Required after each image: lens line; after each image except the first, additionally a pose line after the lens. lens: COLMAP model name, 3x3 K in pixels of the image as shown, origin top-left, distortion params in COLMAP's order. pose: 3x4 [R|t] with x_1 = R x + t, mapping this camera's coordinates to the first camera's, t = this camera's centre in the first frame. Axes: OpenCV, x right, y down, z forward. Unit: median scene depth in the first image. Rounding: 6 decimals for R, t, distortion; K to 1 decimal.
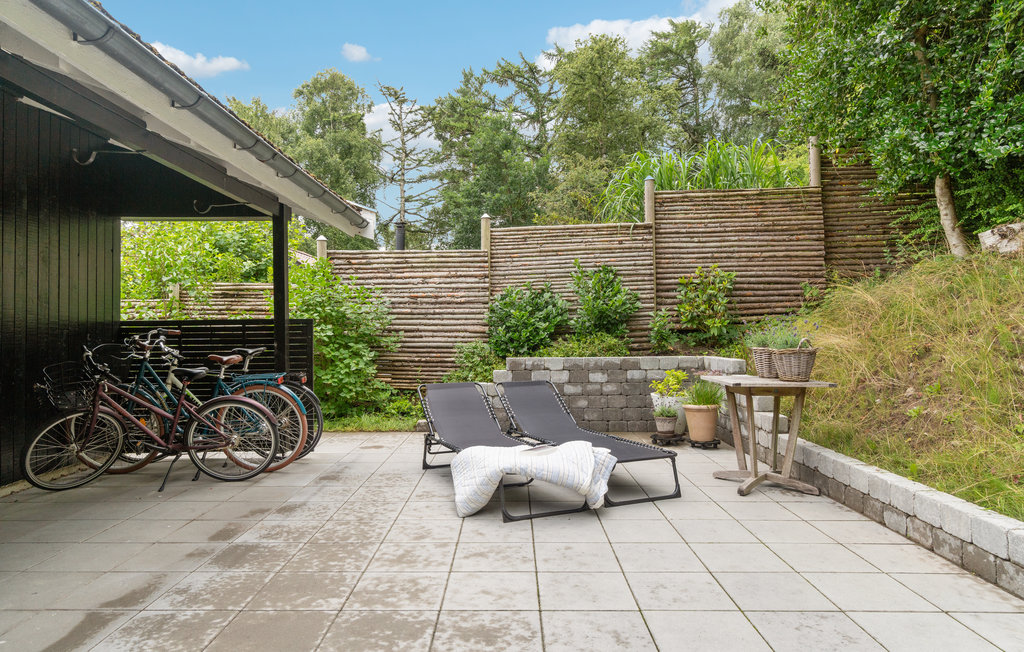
lens RADIAL K [[627.9, 0, 512.0], [0, 627.9, 326.0], [0, 0, 1]] dist [0.001751, 0.000883]
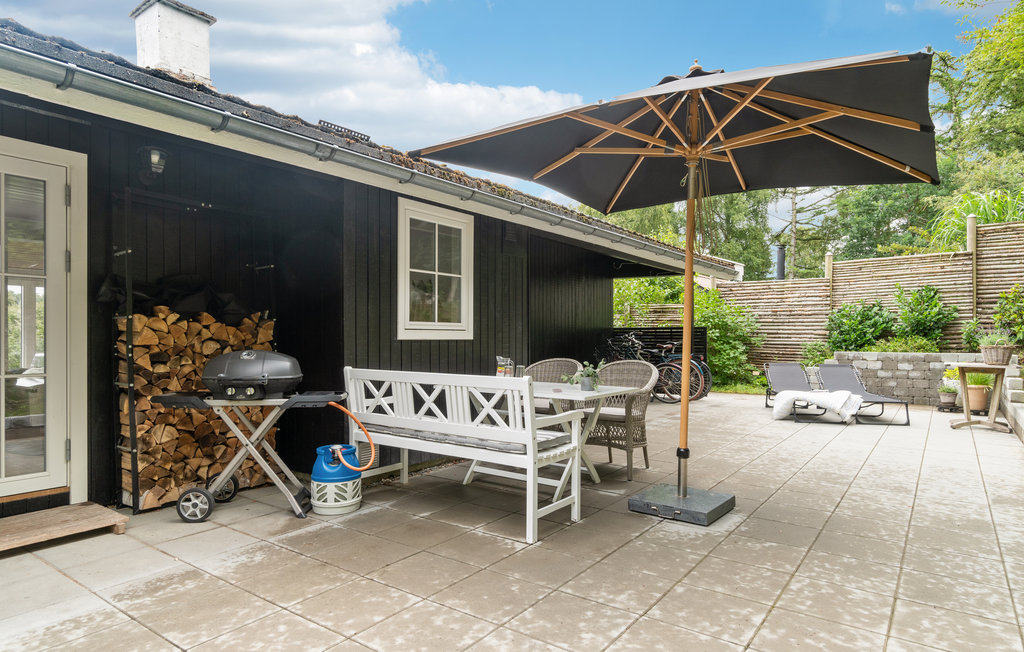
lens RADIAL K [[600.4, 0, 512.0], [0, 600.4, 326.0], [0, 0, 1]] dist [0.009340, 0.000749]
pose [[0.810074, -0.000811, -0.586327, 0.187376], [-0.001669, 0.999992, -0.003690, -0.004101], [0.586326, 0.003968, 0.810066, -0.564843]]
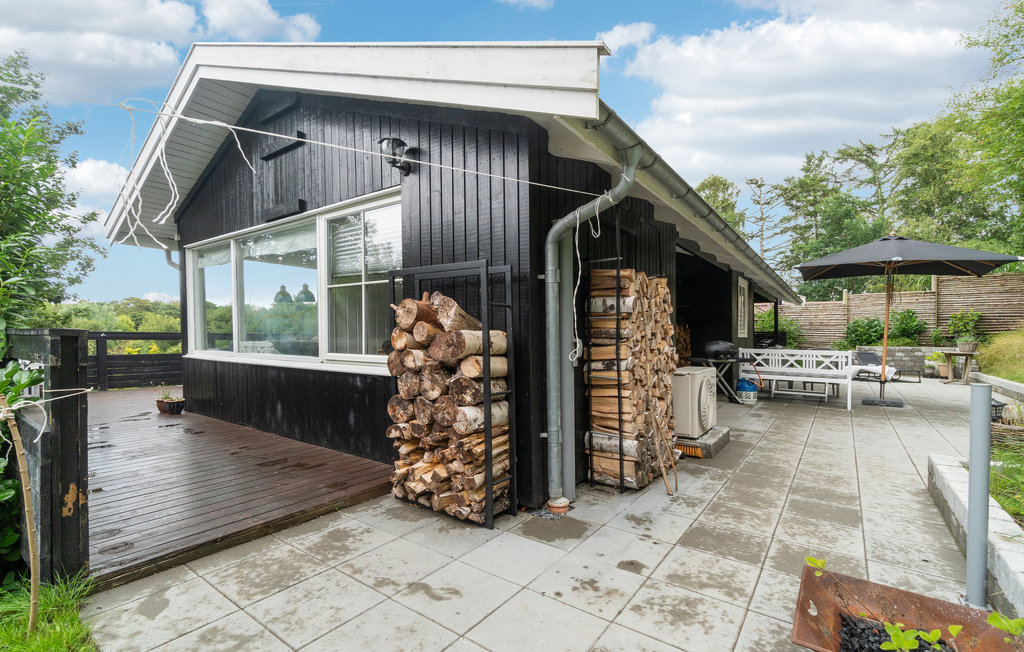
lens RADIAL K [[451.1, 0, 511.7], [0, 451.1, 334.9], [0, 0, 1]] dist [0.002717, 0.000556]
pose [[0.807387, 0.014834, -0.589836, -0.053247], [-0.009346, 0.999880, 0.012353, -0.007063], [0.589949, -0.004462, 0.807428, -1.297976]]
